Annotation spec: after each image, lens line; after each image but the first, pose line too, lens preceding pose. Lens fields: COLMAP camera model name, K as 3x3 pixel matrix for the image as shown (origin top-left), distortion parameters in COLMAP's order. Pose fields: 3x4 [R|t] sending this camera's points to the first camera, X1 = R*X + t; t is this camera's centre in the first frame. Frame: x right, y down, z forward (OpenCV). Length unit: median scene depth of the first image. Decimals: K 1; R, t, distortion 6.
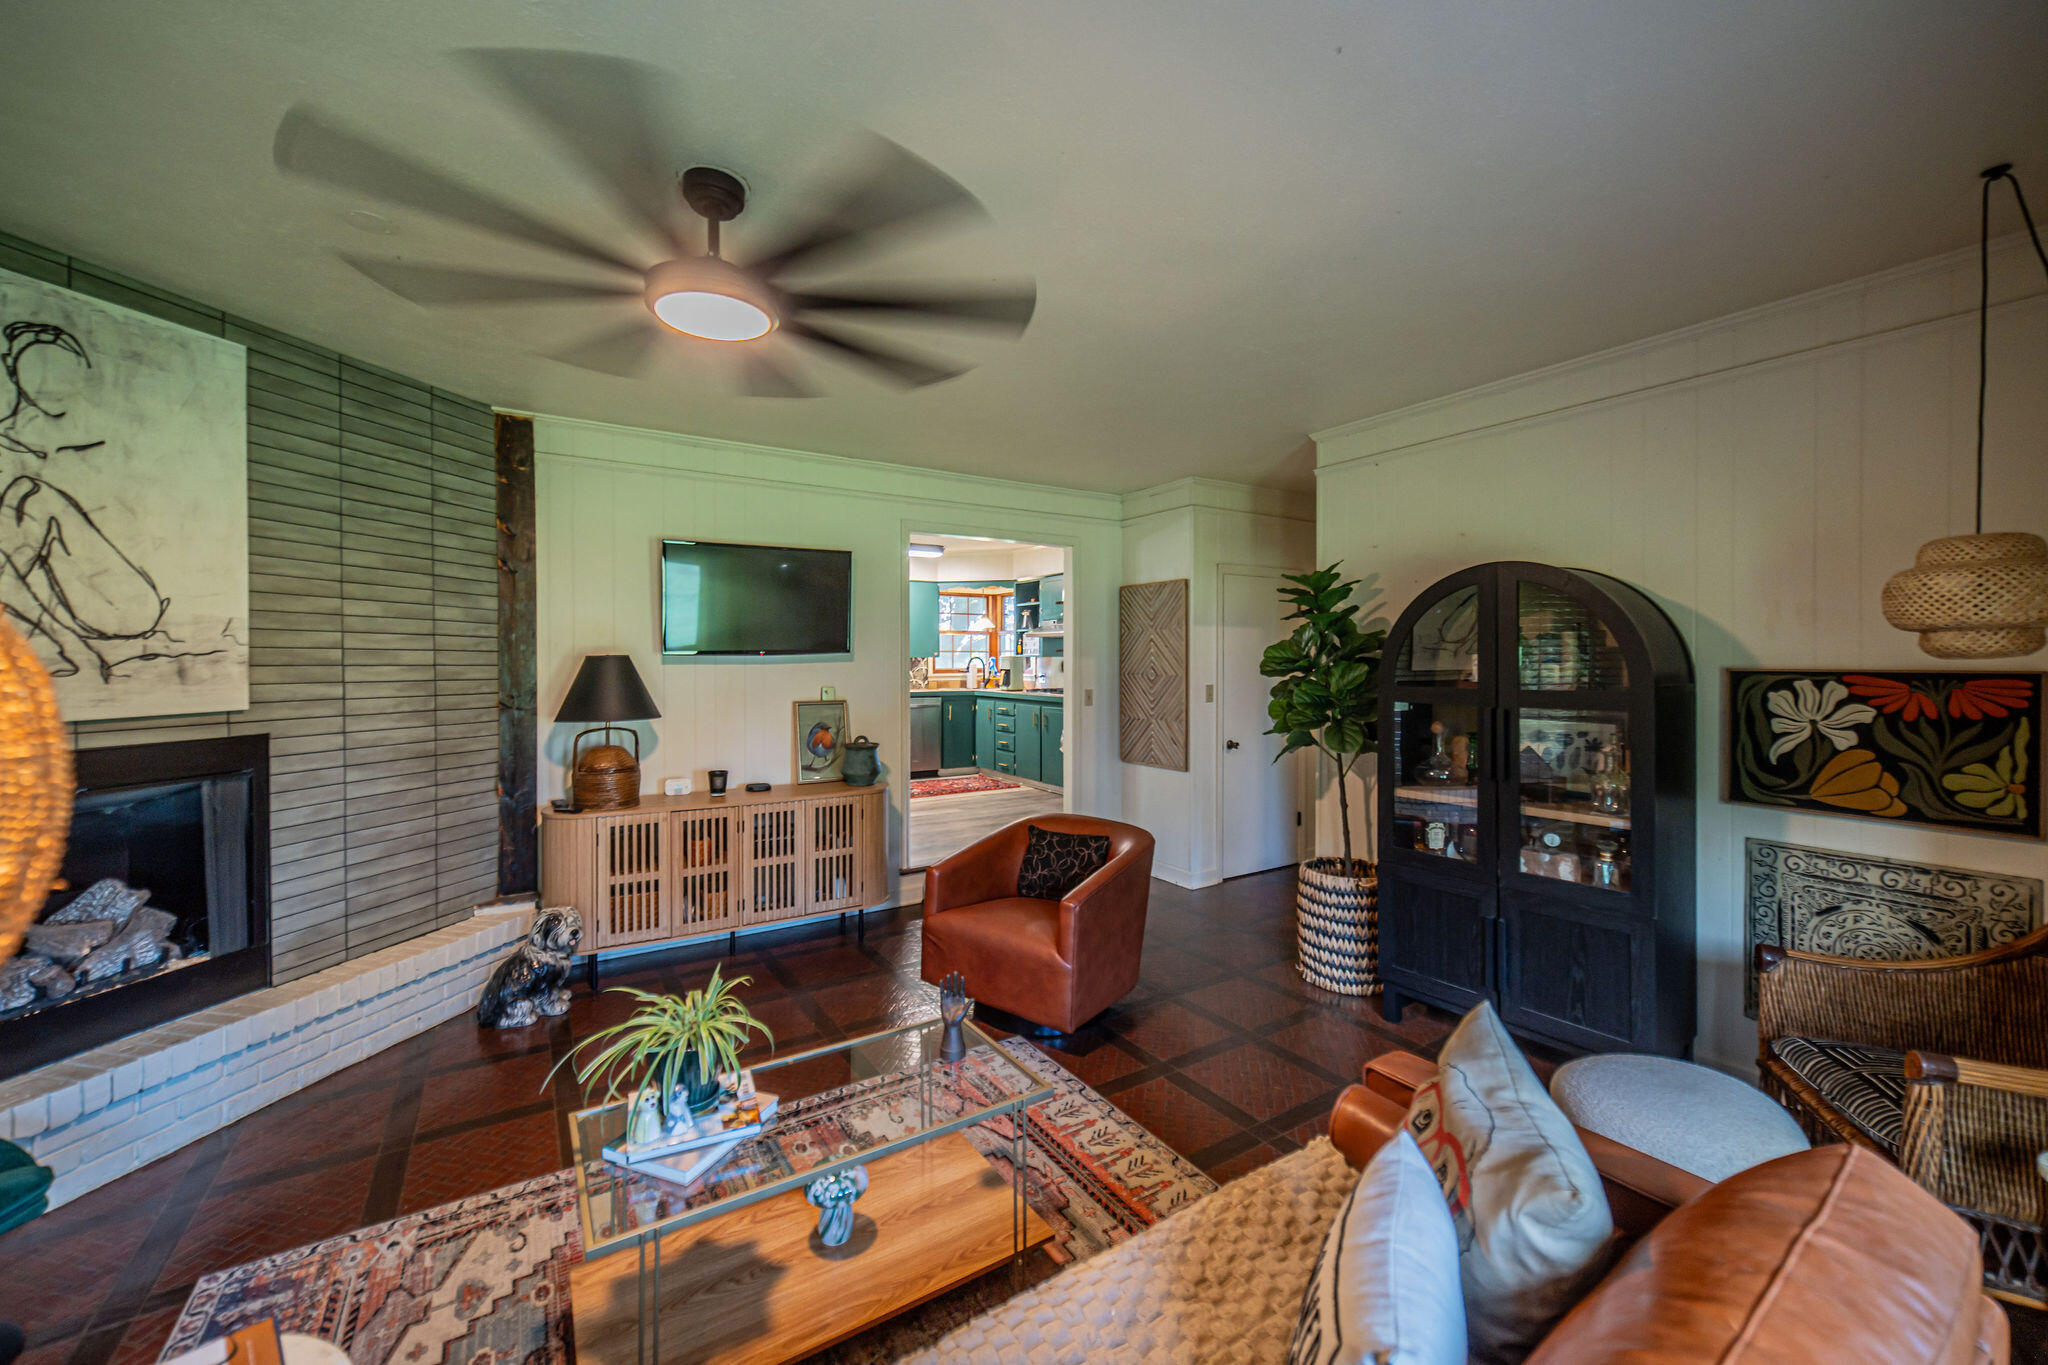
lens RADIAL K [[805.5, 0, 1026.8], [0, 805.5, 672.2], [0, 0, 1]] dist [-0.002770, 0.002612]
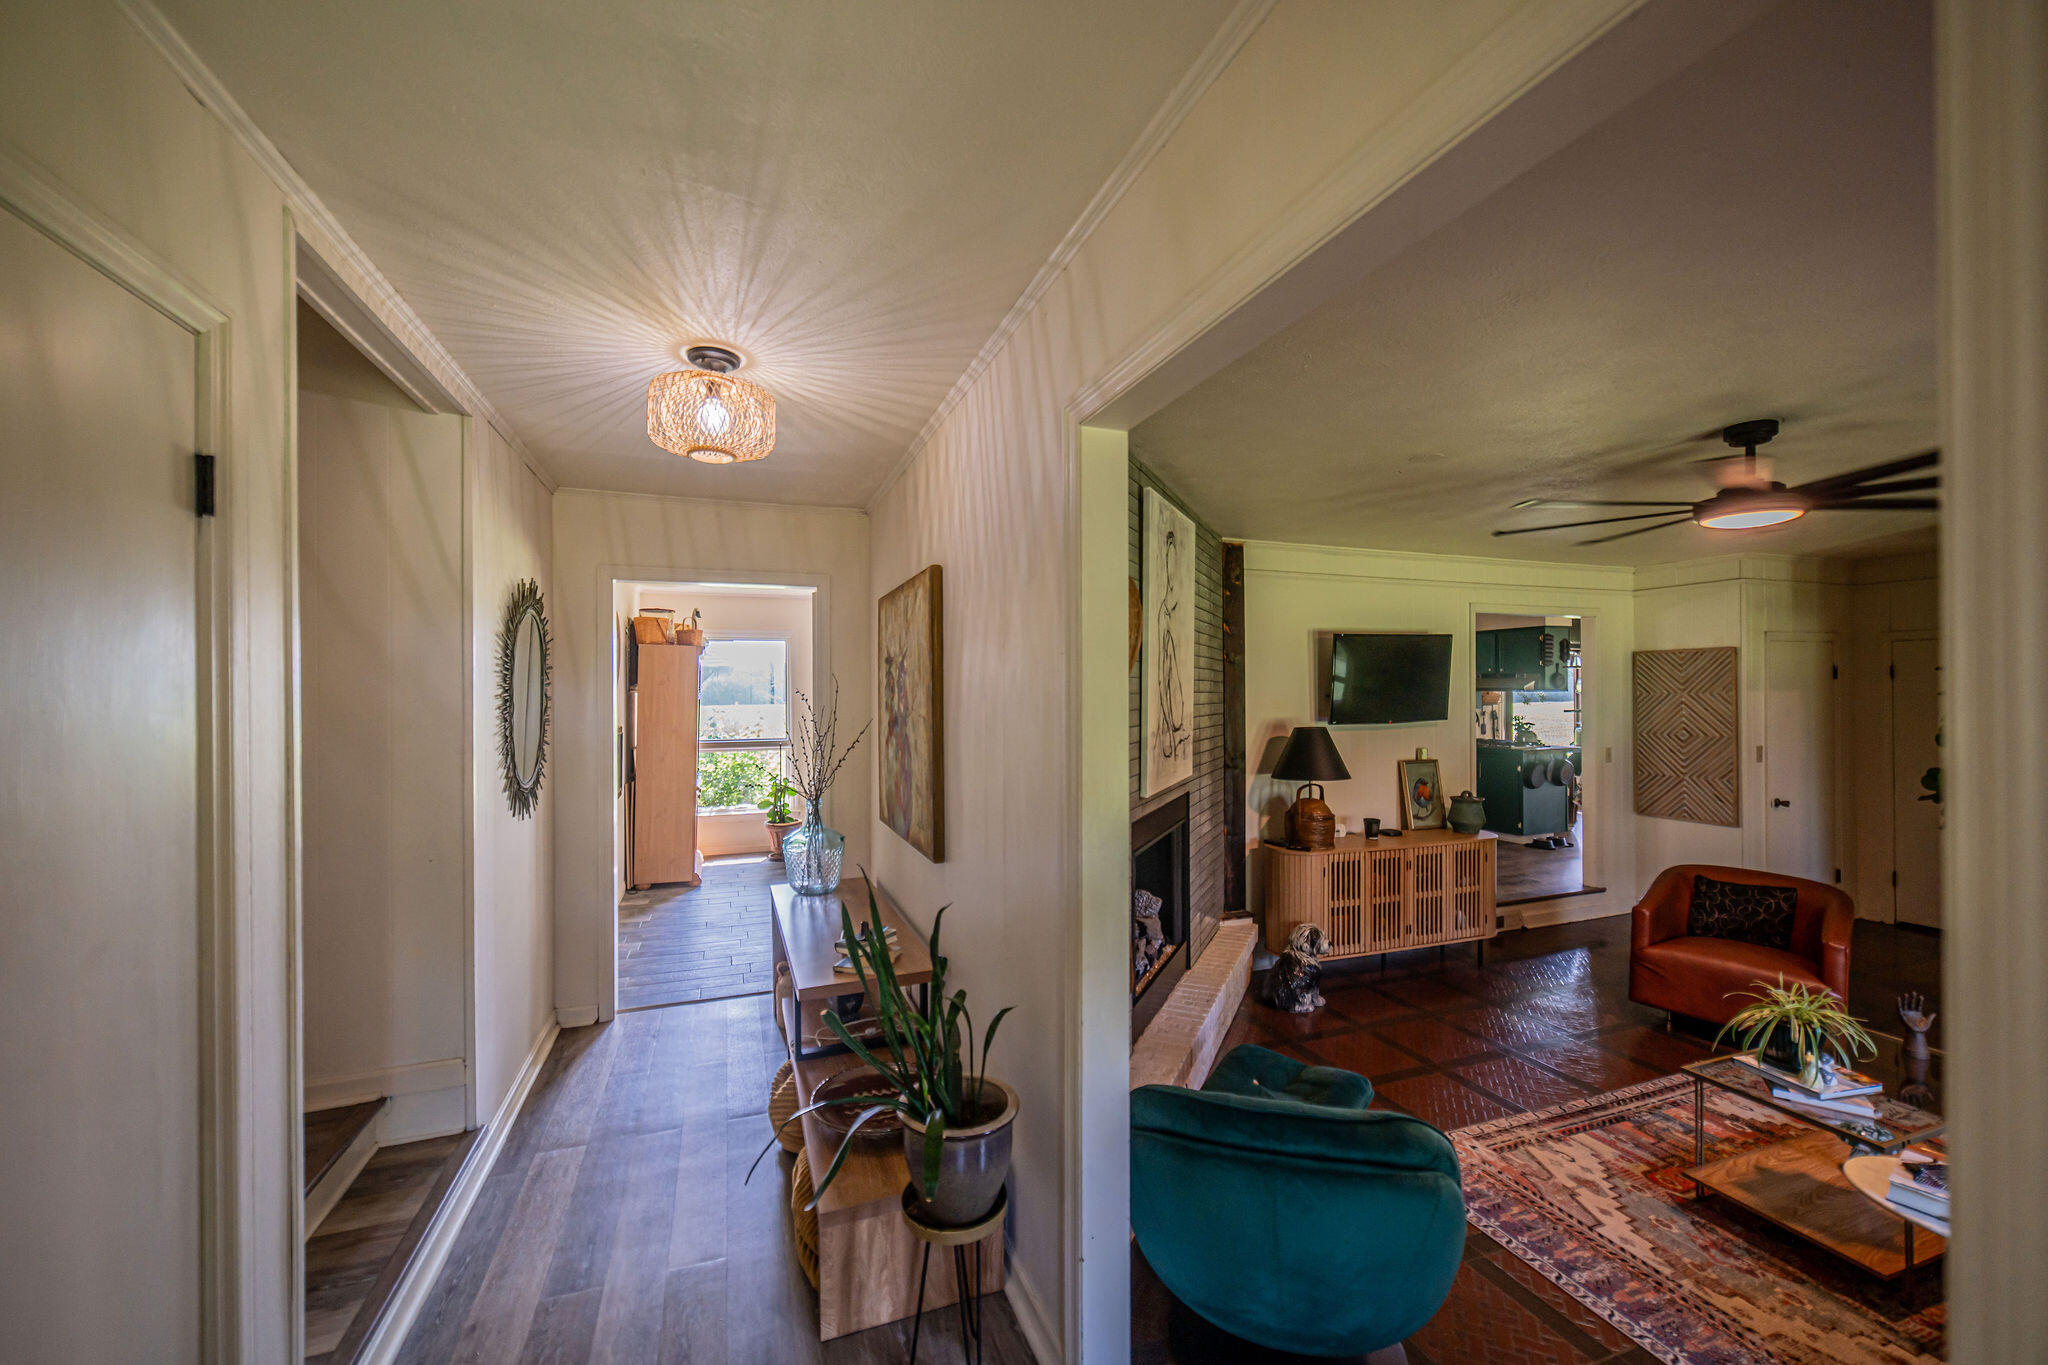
lens RADIAL K [[805.5, 0, 1024.7], [0, 805.5, 691.4], [0, 0, 1]] dist [-0.002770, 0.002612]
pose [[0.976377, -0.005331, -0.216010, -0.677543], [0.002026, 0.999878, -0.015518, -0.057713], [0.216066, 0.014713, 0.976268, -0.340972]]
